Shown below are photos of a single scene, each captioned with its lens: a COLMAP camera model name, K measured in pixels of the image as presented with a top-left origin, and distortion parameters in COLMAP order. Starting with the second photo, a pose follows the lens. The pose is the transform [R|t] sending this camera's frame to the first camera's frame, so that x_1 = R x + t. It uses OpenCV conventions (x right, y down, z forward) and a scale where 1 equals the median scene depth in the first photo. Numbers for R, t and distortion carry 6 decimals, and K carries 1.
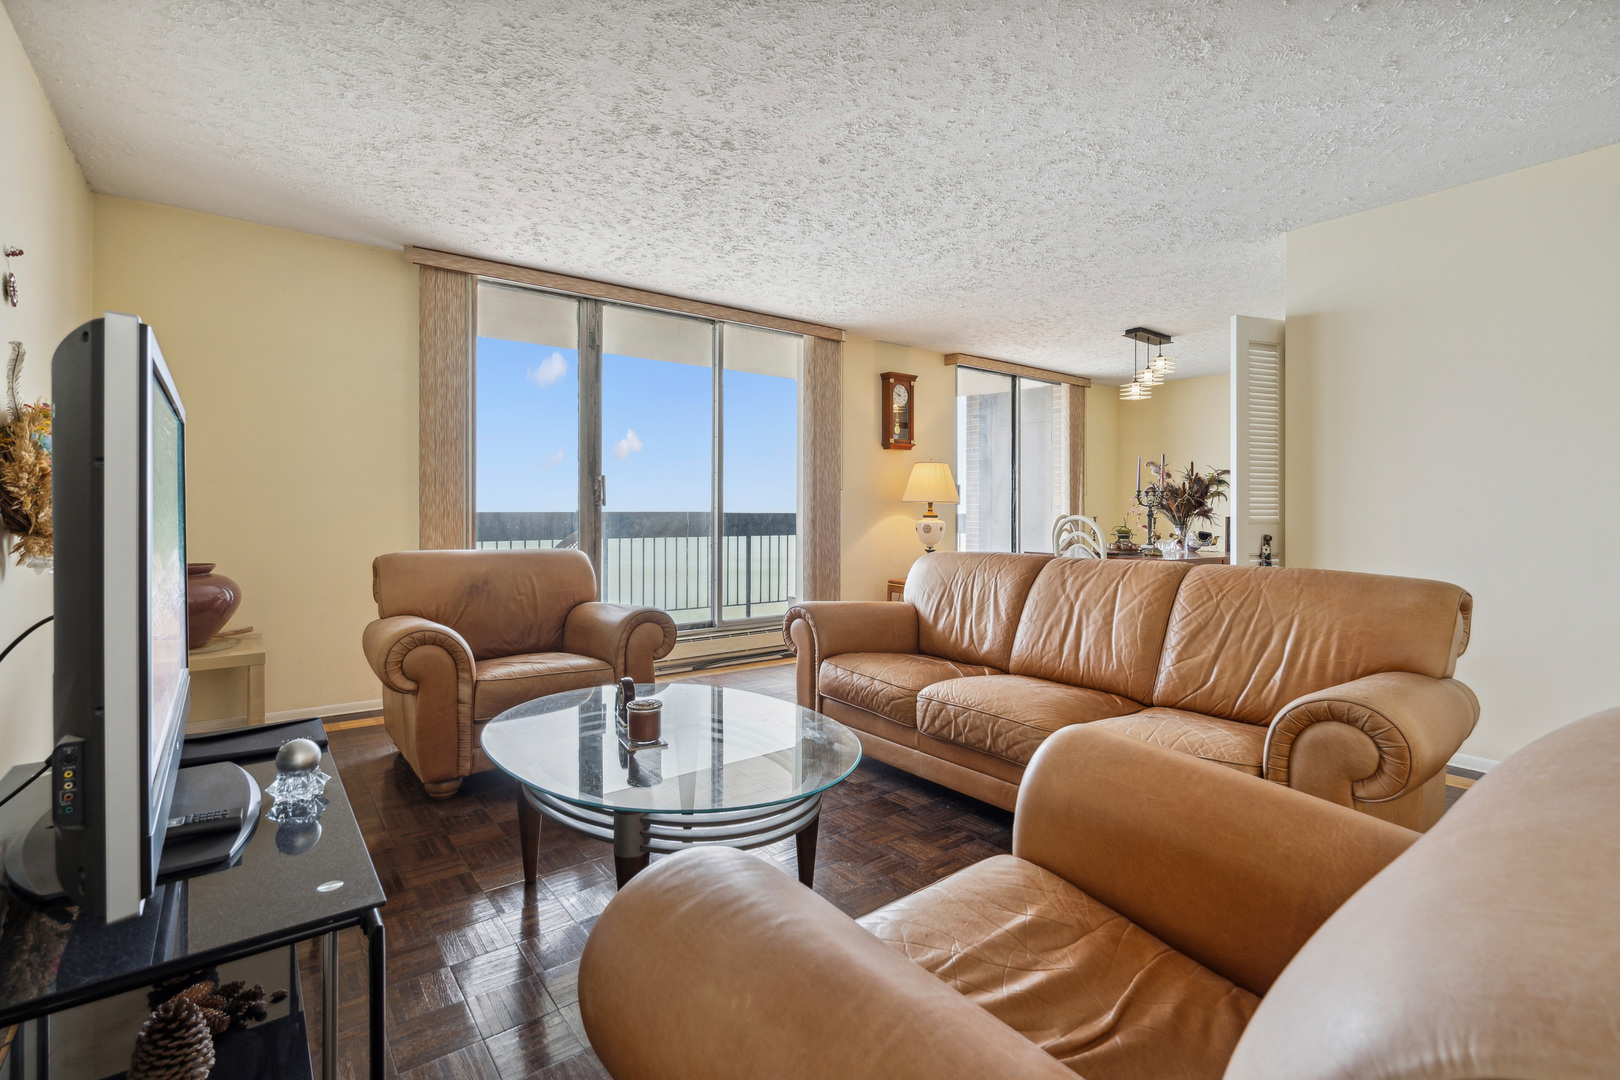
lens RADIAL K [[740.7, 0, 812.7], [0, 740.7, 524.7], [0, 0, 1]] dist [0.004010, 0.000236]
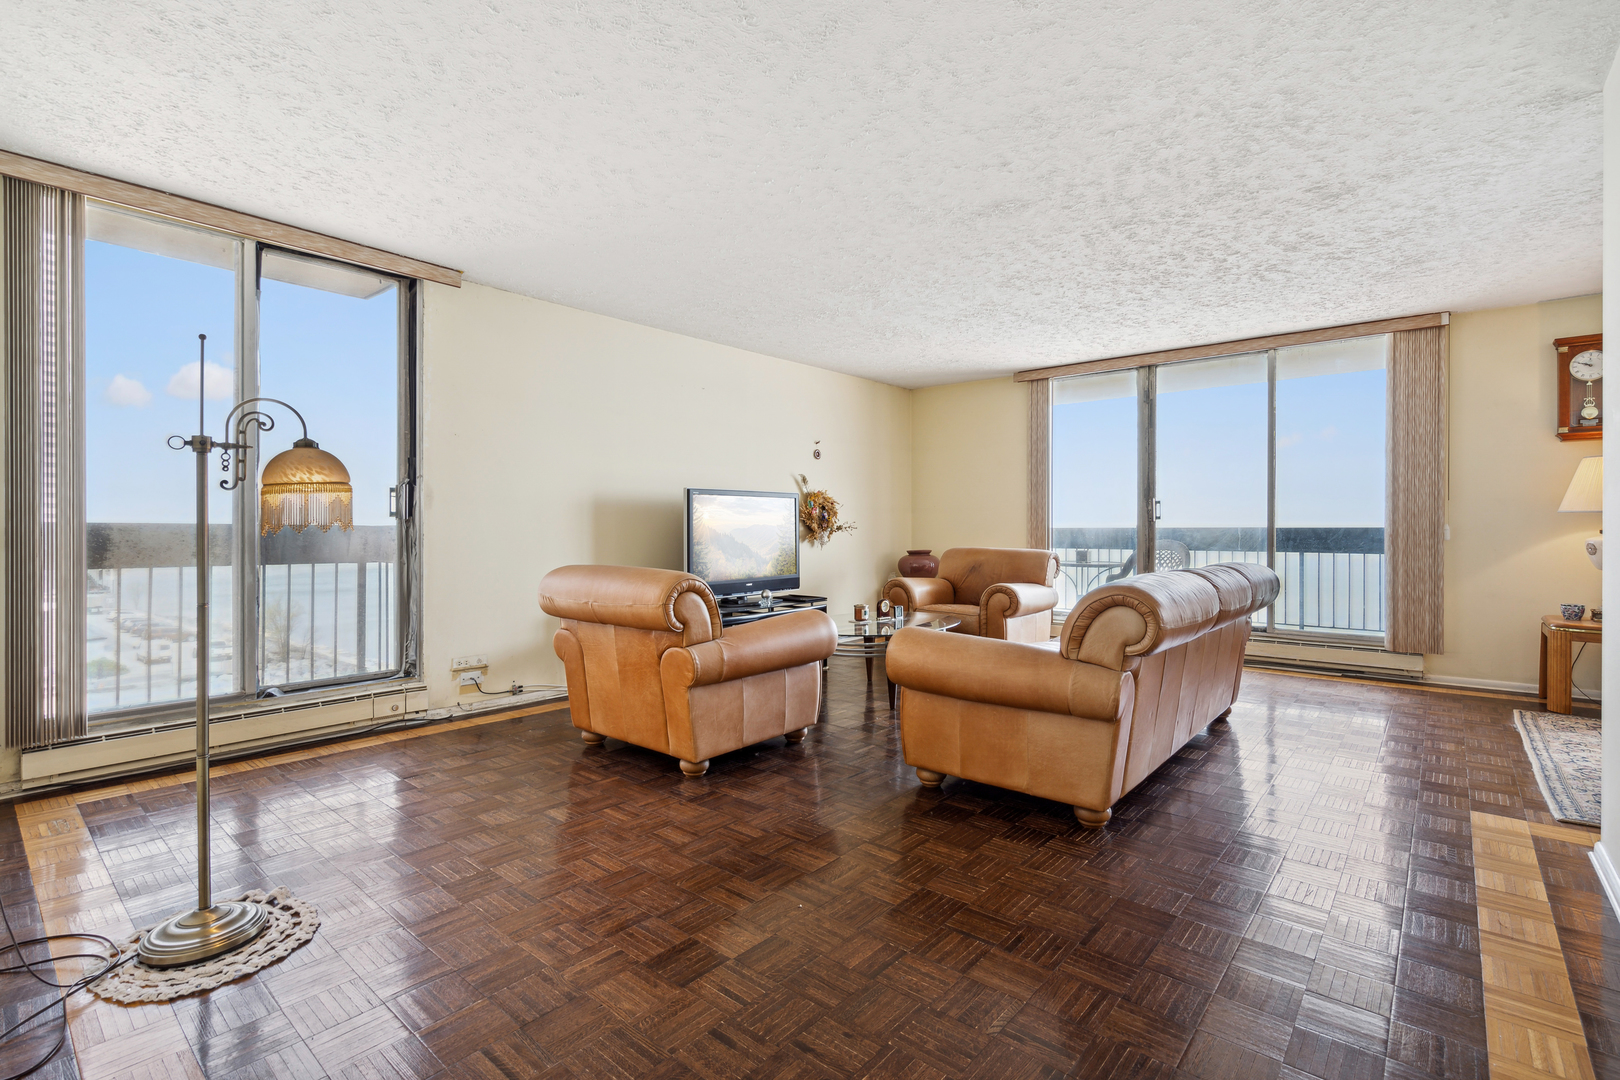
lens RADIAL K [[740.7, 0, 812.7], [0, 740.7, 530.9], [0, 0, 1]] dist [0.004010, 0.000236]
pose [[0.196603, 0.008417, -0.980447, 0.790346], [-0.027670, 0.999613, 0.003033, 0.003112], [0.980093, 0.026533, 0.196759, 0.144131]]
